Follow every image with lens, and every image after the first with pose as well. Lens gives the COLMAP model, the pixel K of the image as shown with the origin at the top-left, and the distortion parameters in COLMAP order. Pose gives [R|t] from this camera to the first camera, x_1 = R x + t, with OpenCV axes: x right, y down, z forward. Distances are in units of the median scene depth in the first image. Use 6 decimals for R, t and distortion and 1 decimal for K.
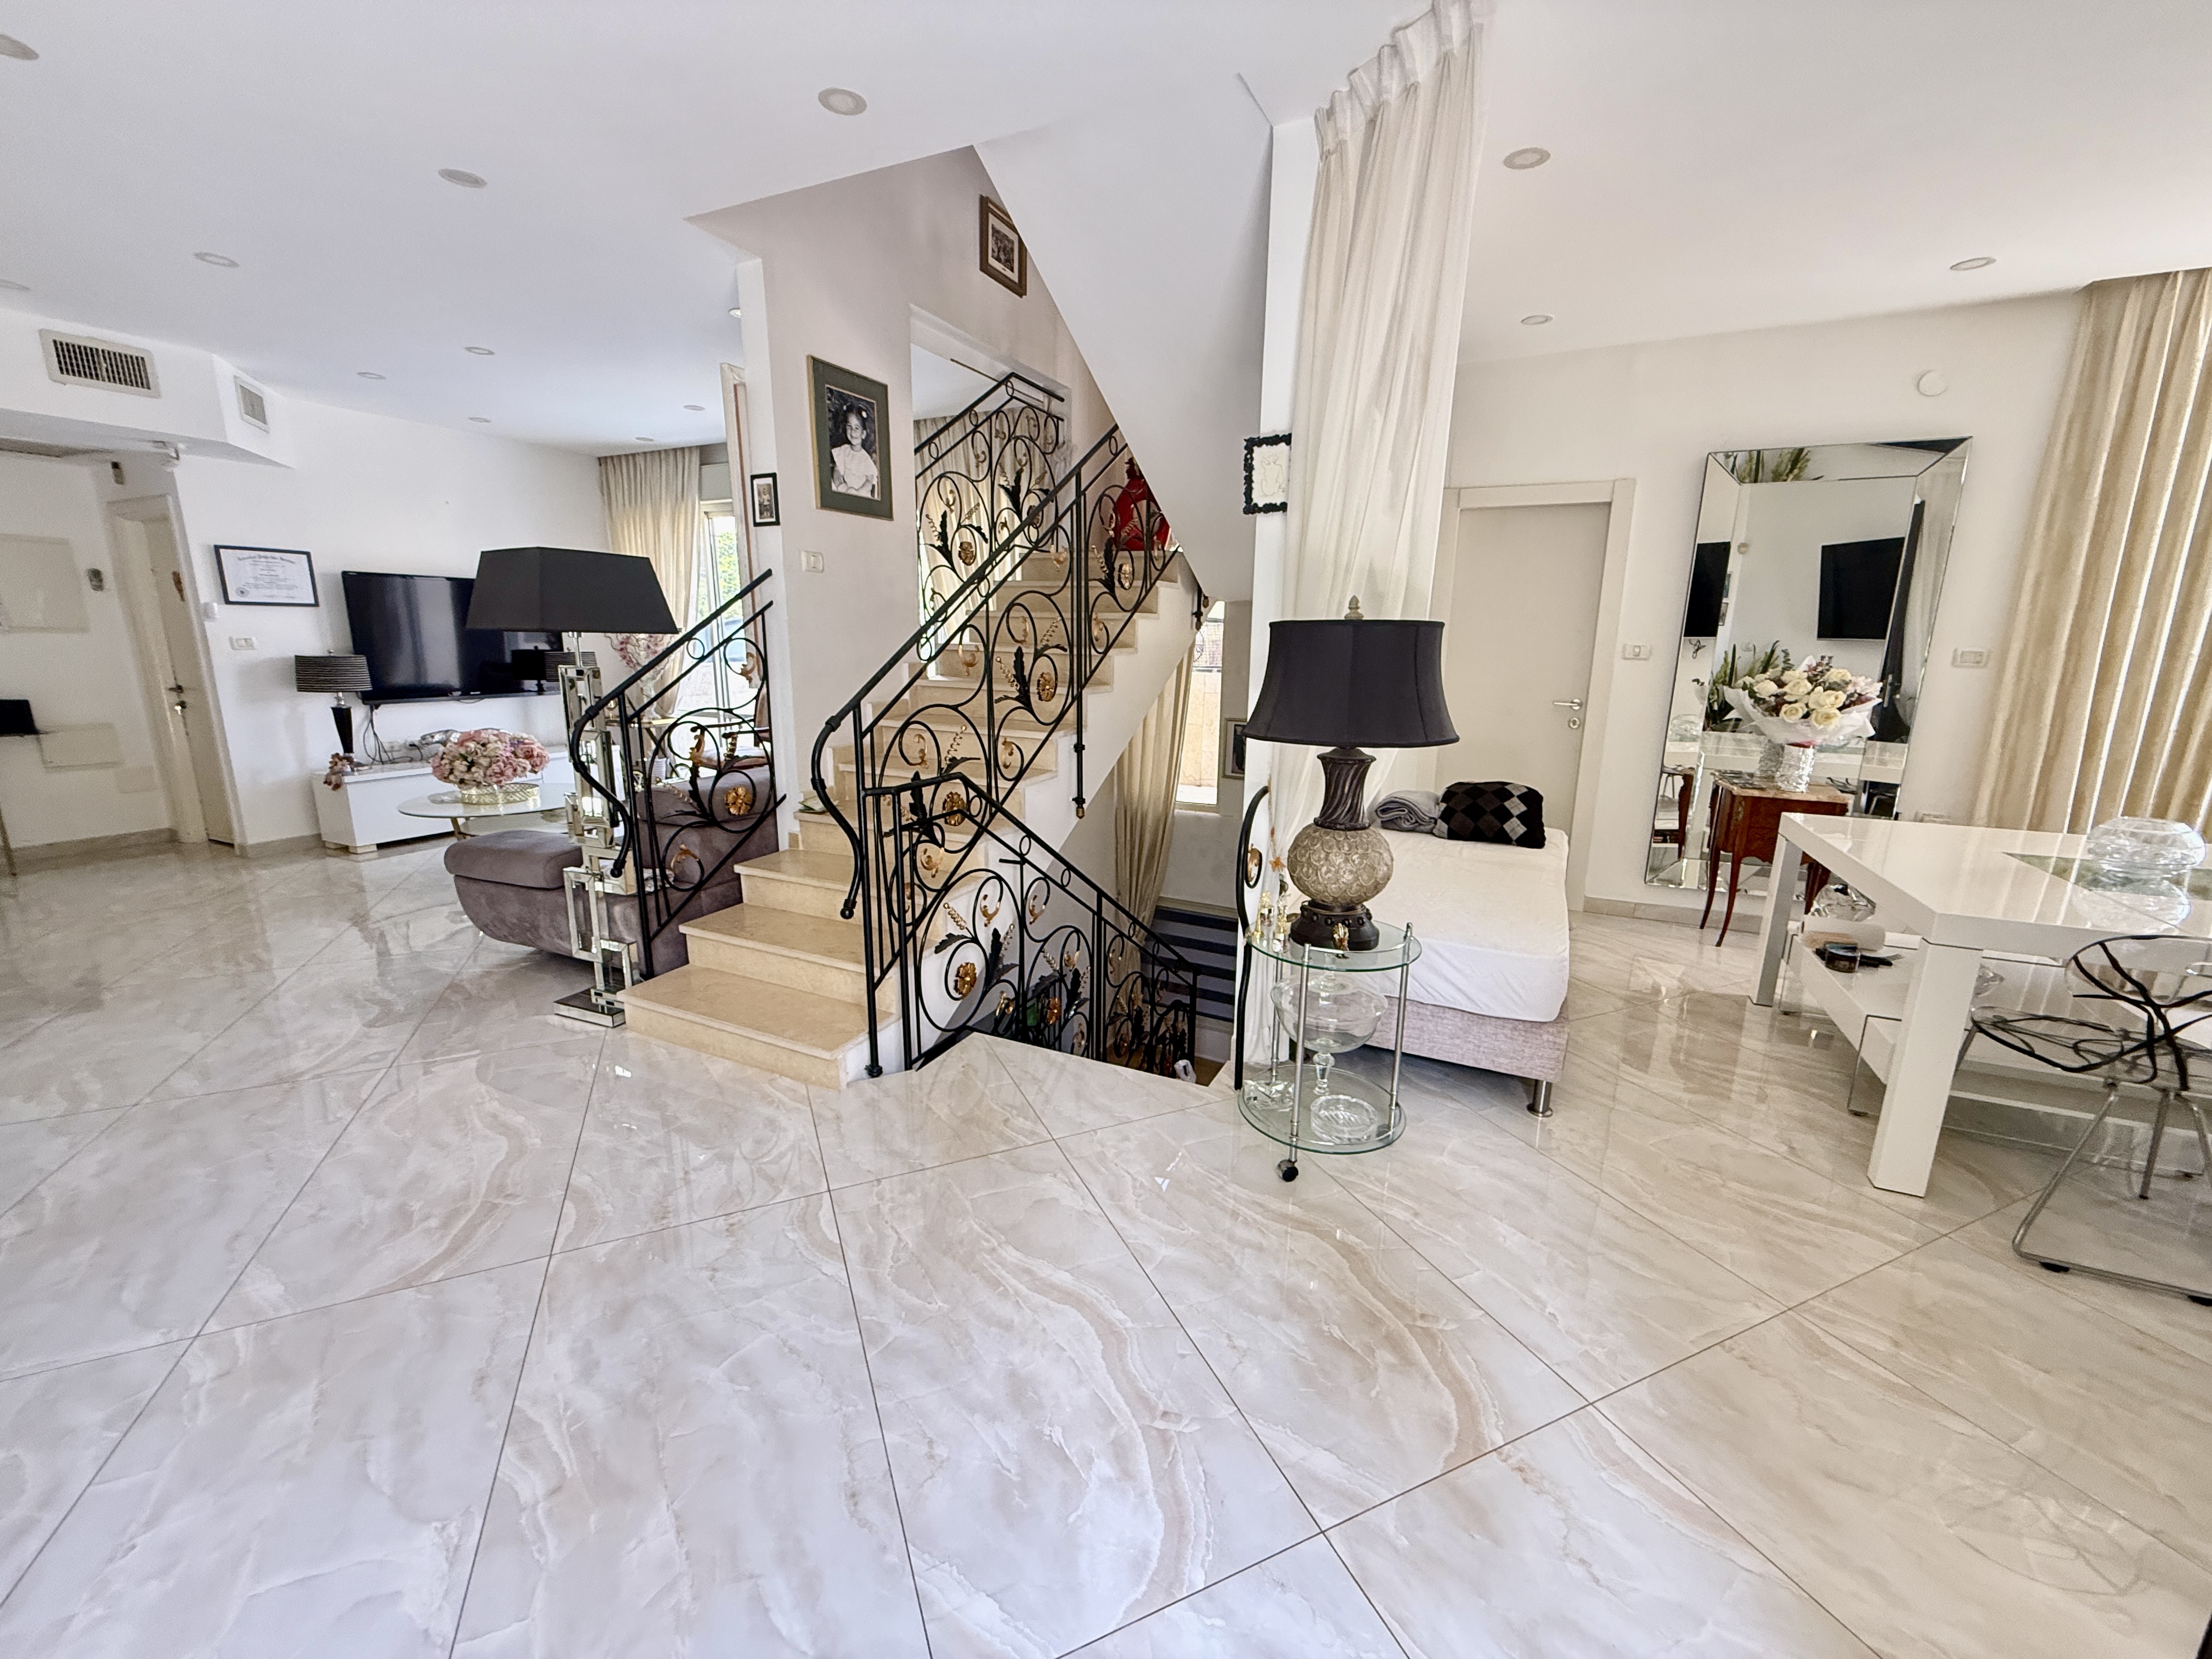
lens RADIAL K [[879.9, 0, 1105.3], [0, 879.9, 823.2], [0, 0, 1]] dist [-0.000905, -0.000305]
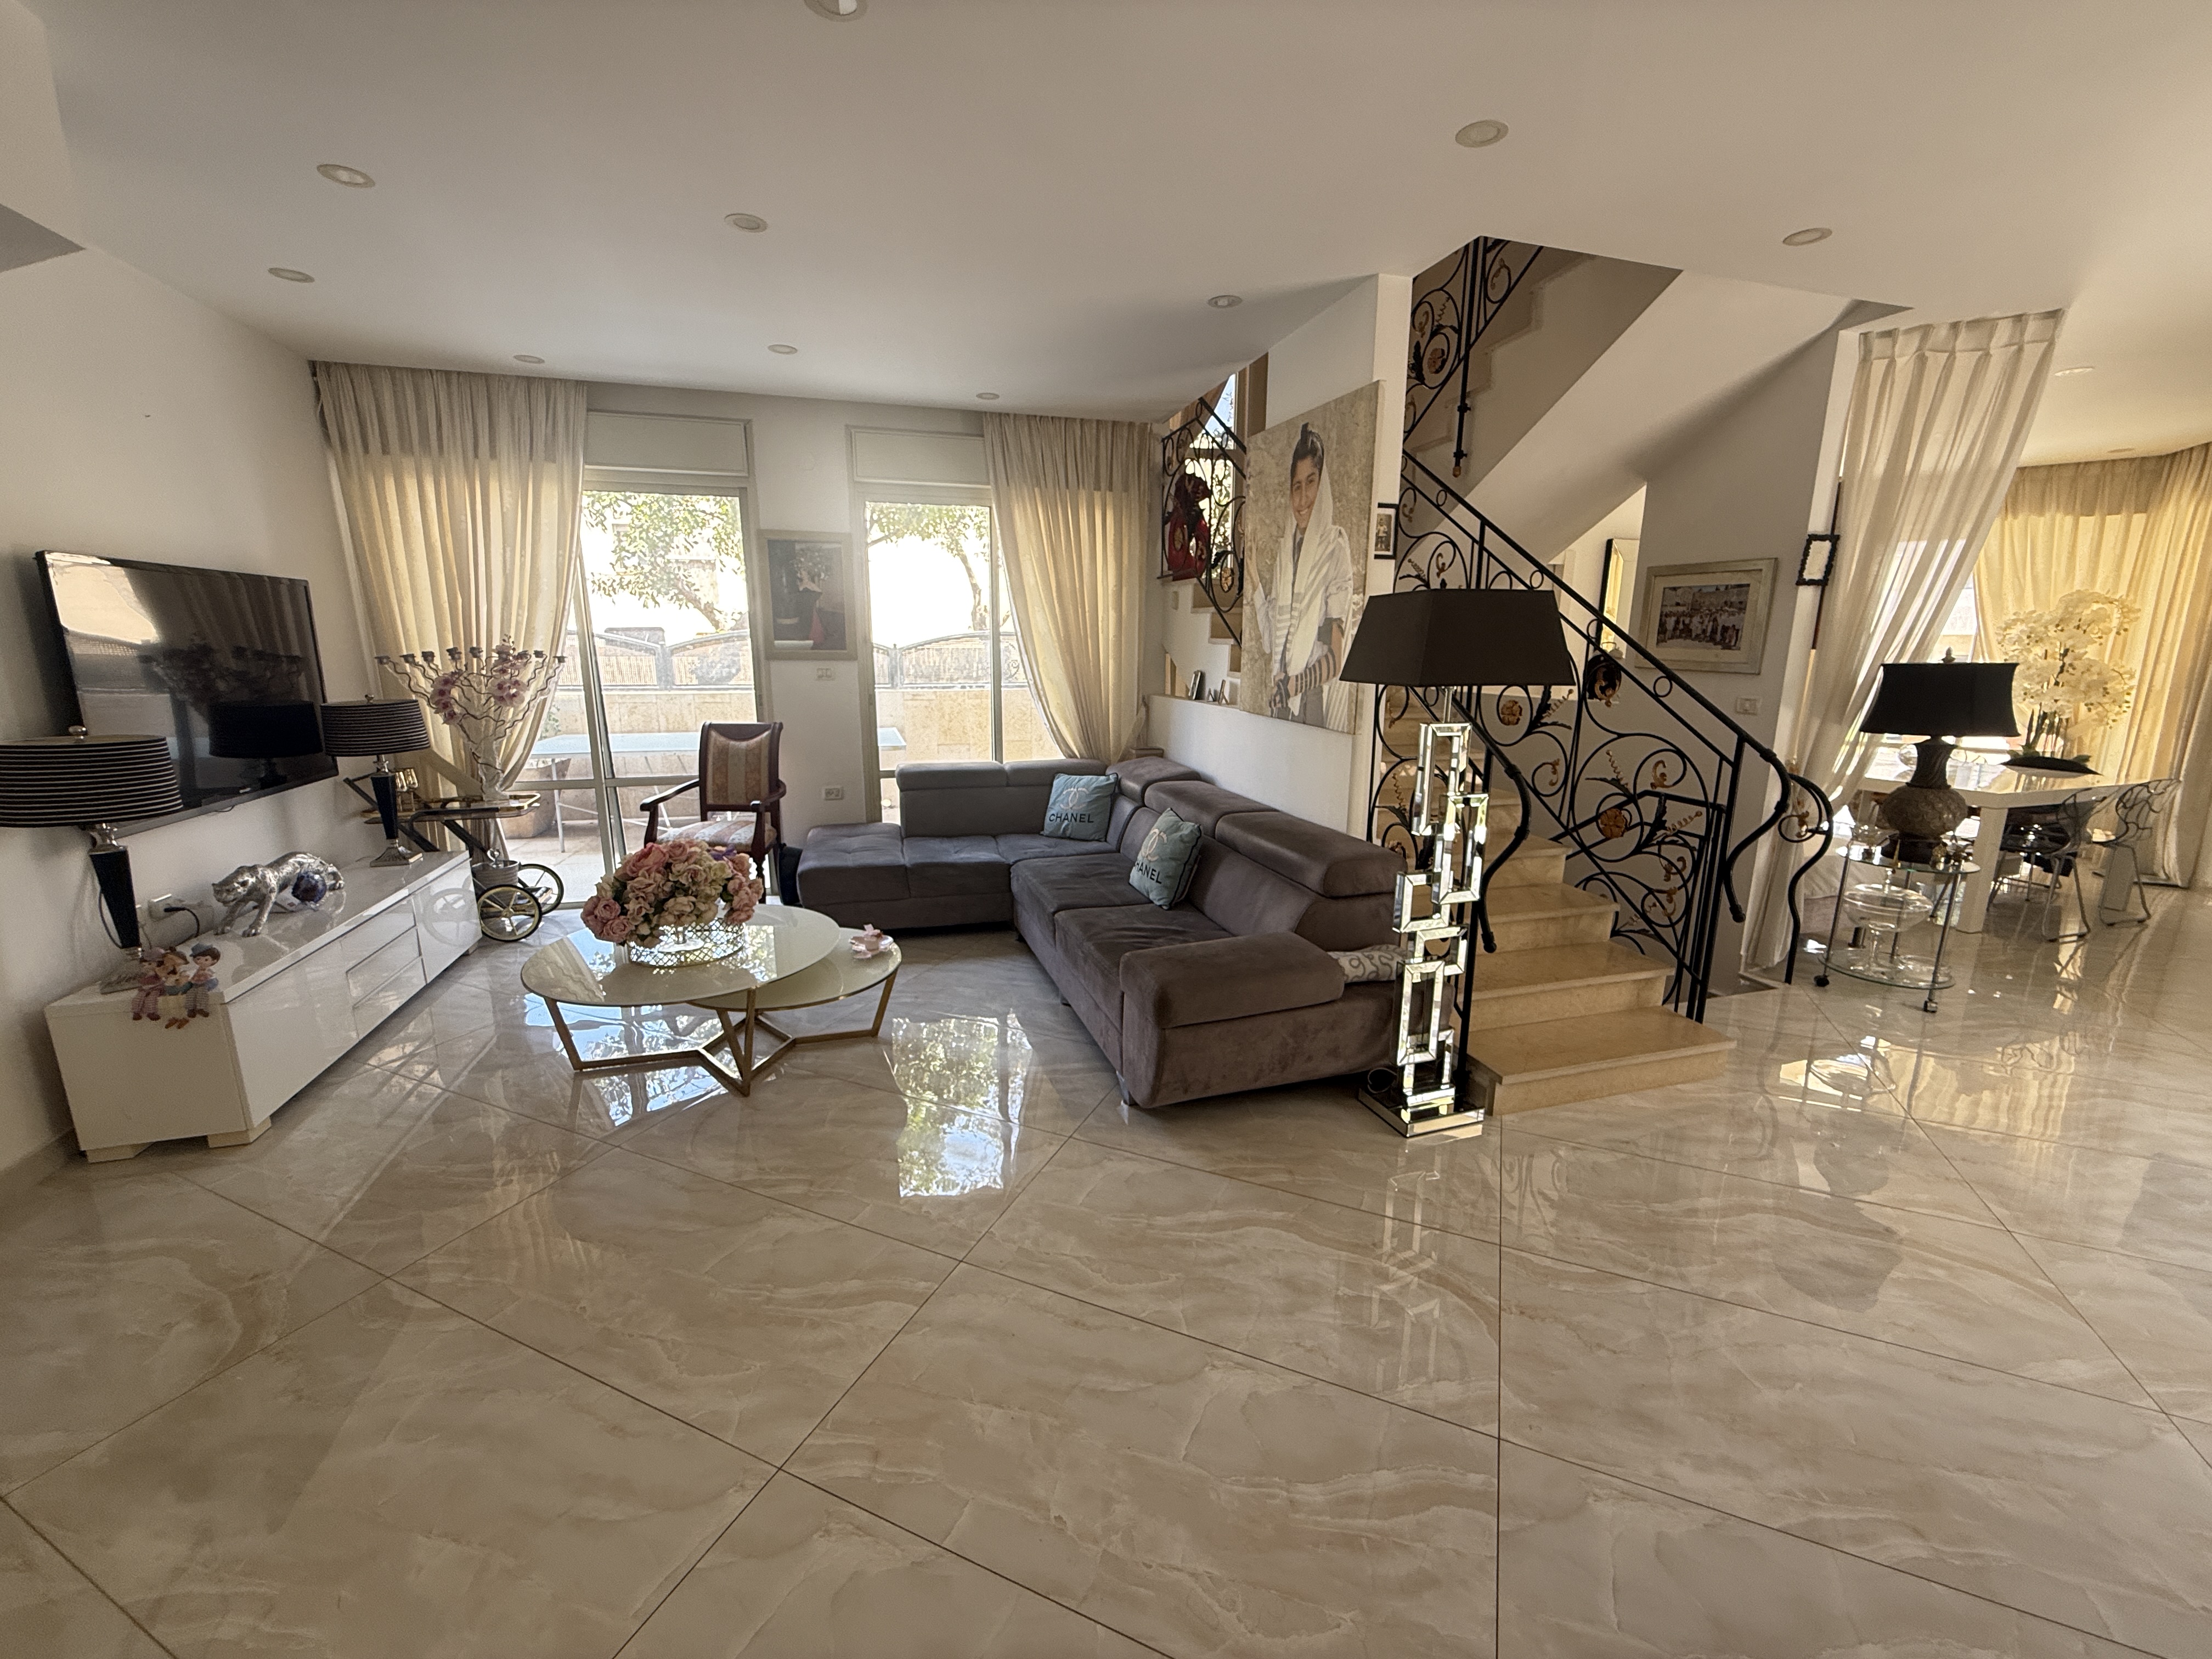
lens RADIAL K [[879.9, 0, 1111.0], [0, 879.9, 827.3], [0, 0, 1]] dist [-0.000905, -0.000305]
pose [[0.743714, -0.145982, 0.652364, -1.700713], [0.143474, 0.987981, 0.057521, -0.209149], [-0.652921, 0.050818, 0.755720, 0.680825]]
